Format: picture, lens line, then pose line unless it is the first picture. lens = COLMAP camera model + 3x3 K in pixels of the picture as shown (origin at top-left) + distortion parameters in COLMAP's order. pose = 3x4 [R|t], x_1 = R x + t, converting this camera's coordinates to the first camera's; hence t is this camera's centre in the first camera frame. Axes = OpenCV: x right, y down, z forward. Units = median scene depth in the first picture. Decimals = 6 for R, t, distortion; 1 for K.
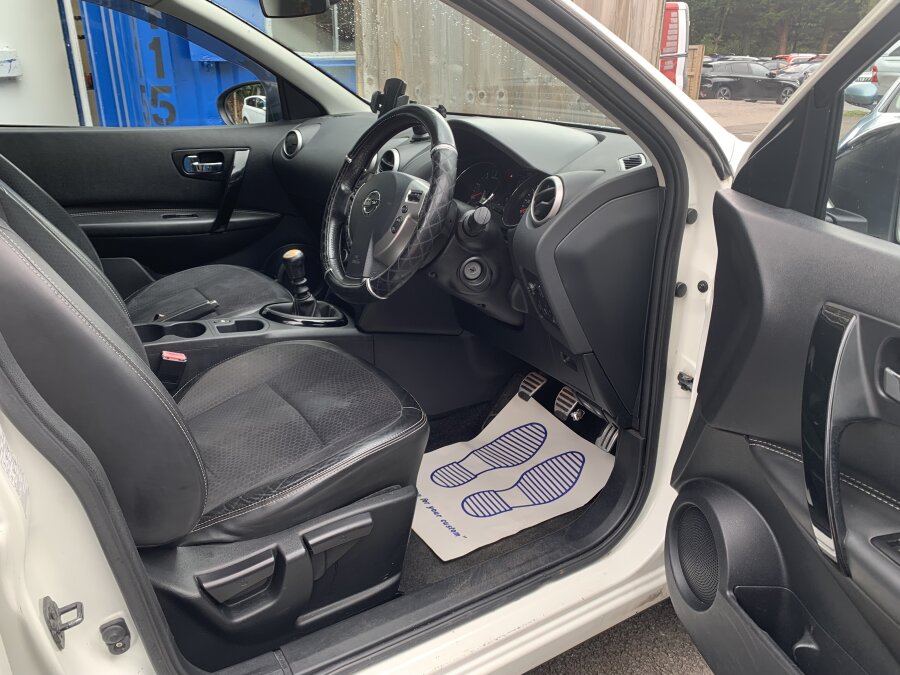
lens RADIAL K [[715.8, 0, 452.9], [0, 715.8, 338.7], [0, 0, 1]] dist [0.041244, -0.059514]
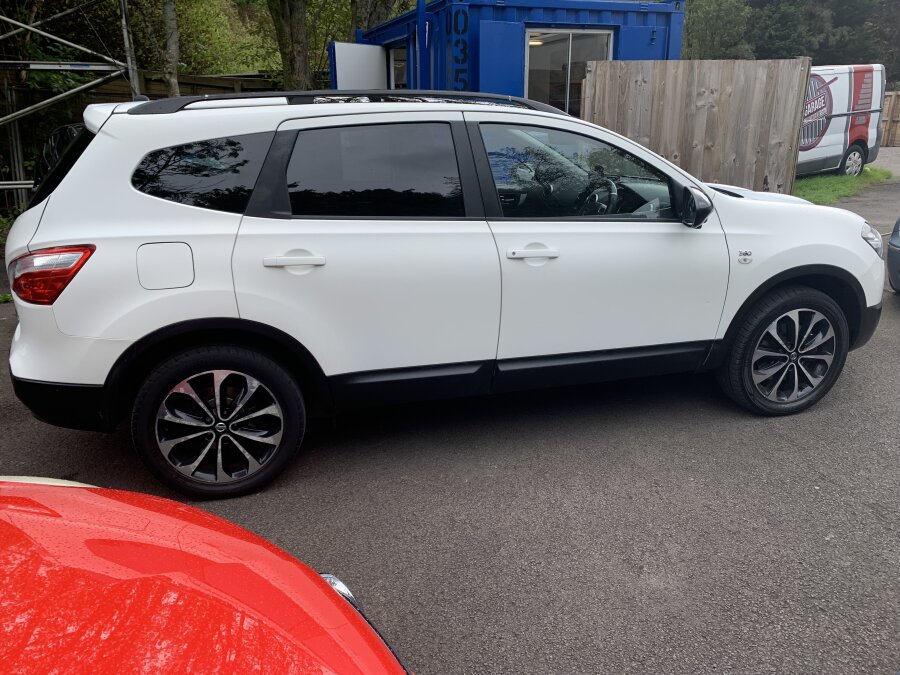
lens RADIAL K [[715.8, 0, 443.8], [0, 715.8, 338.7], [0, 0, 1]] dist [0.041244, -0.059514]
pose [[0.957704, 0.068780, -0.279415, 0.052168], [-0.084196, 0.995498, -0.043539, 0.143670], [0.275162, 0.065223, 0.959183, -0.553711]]
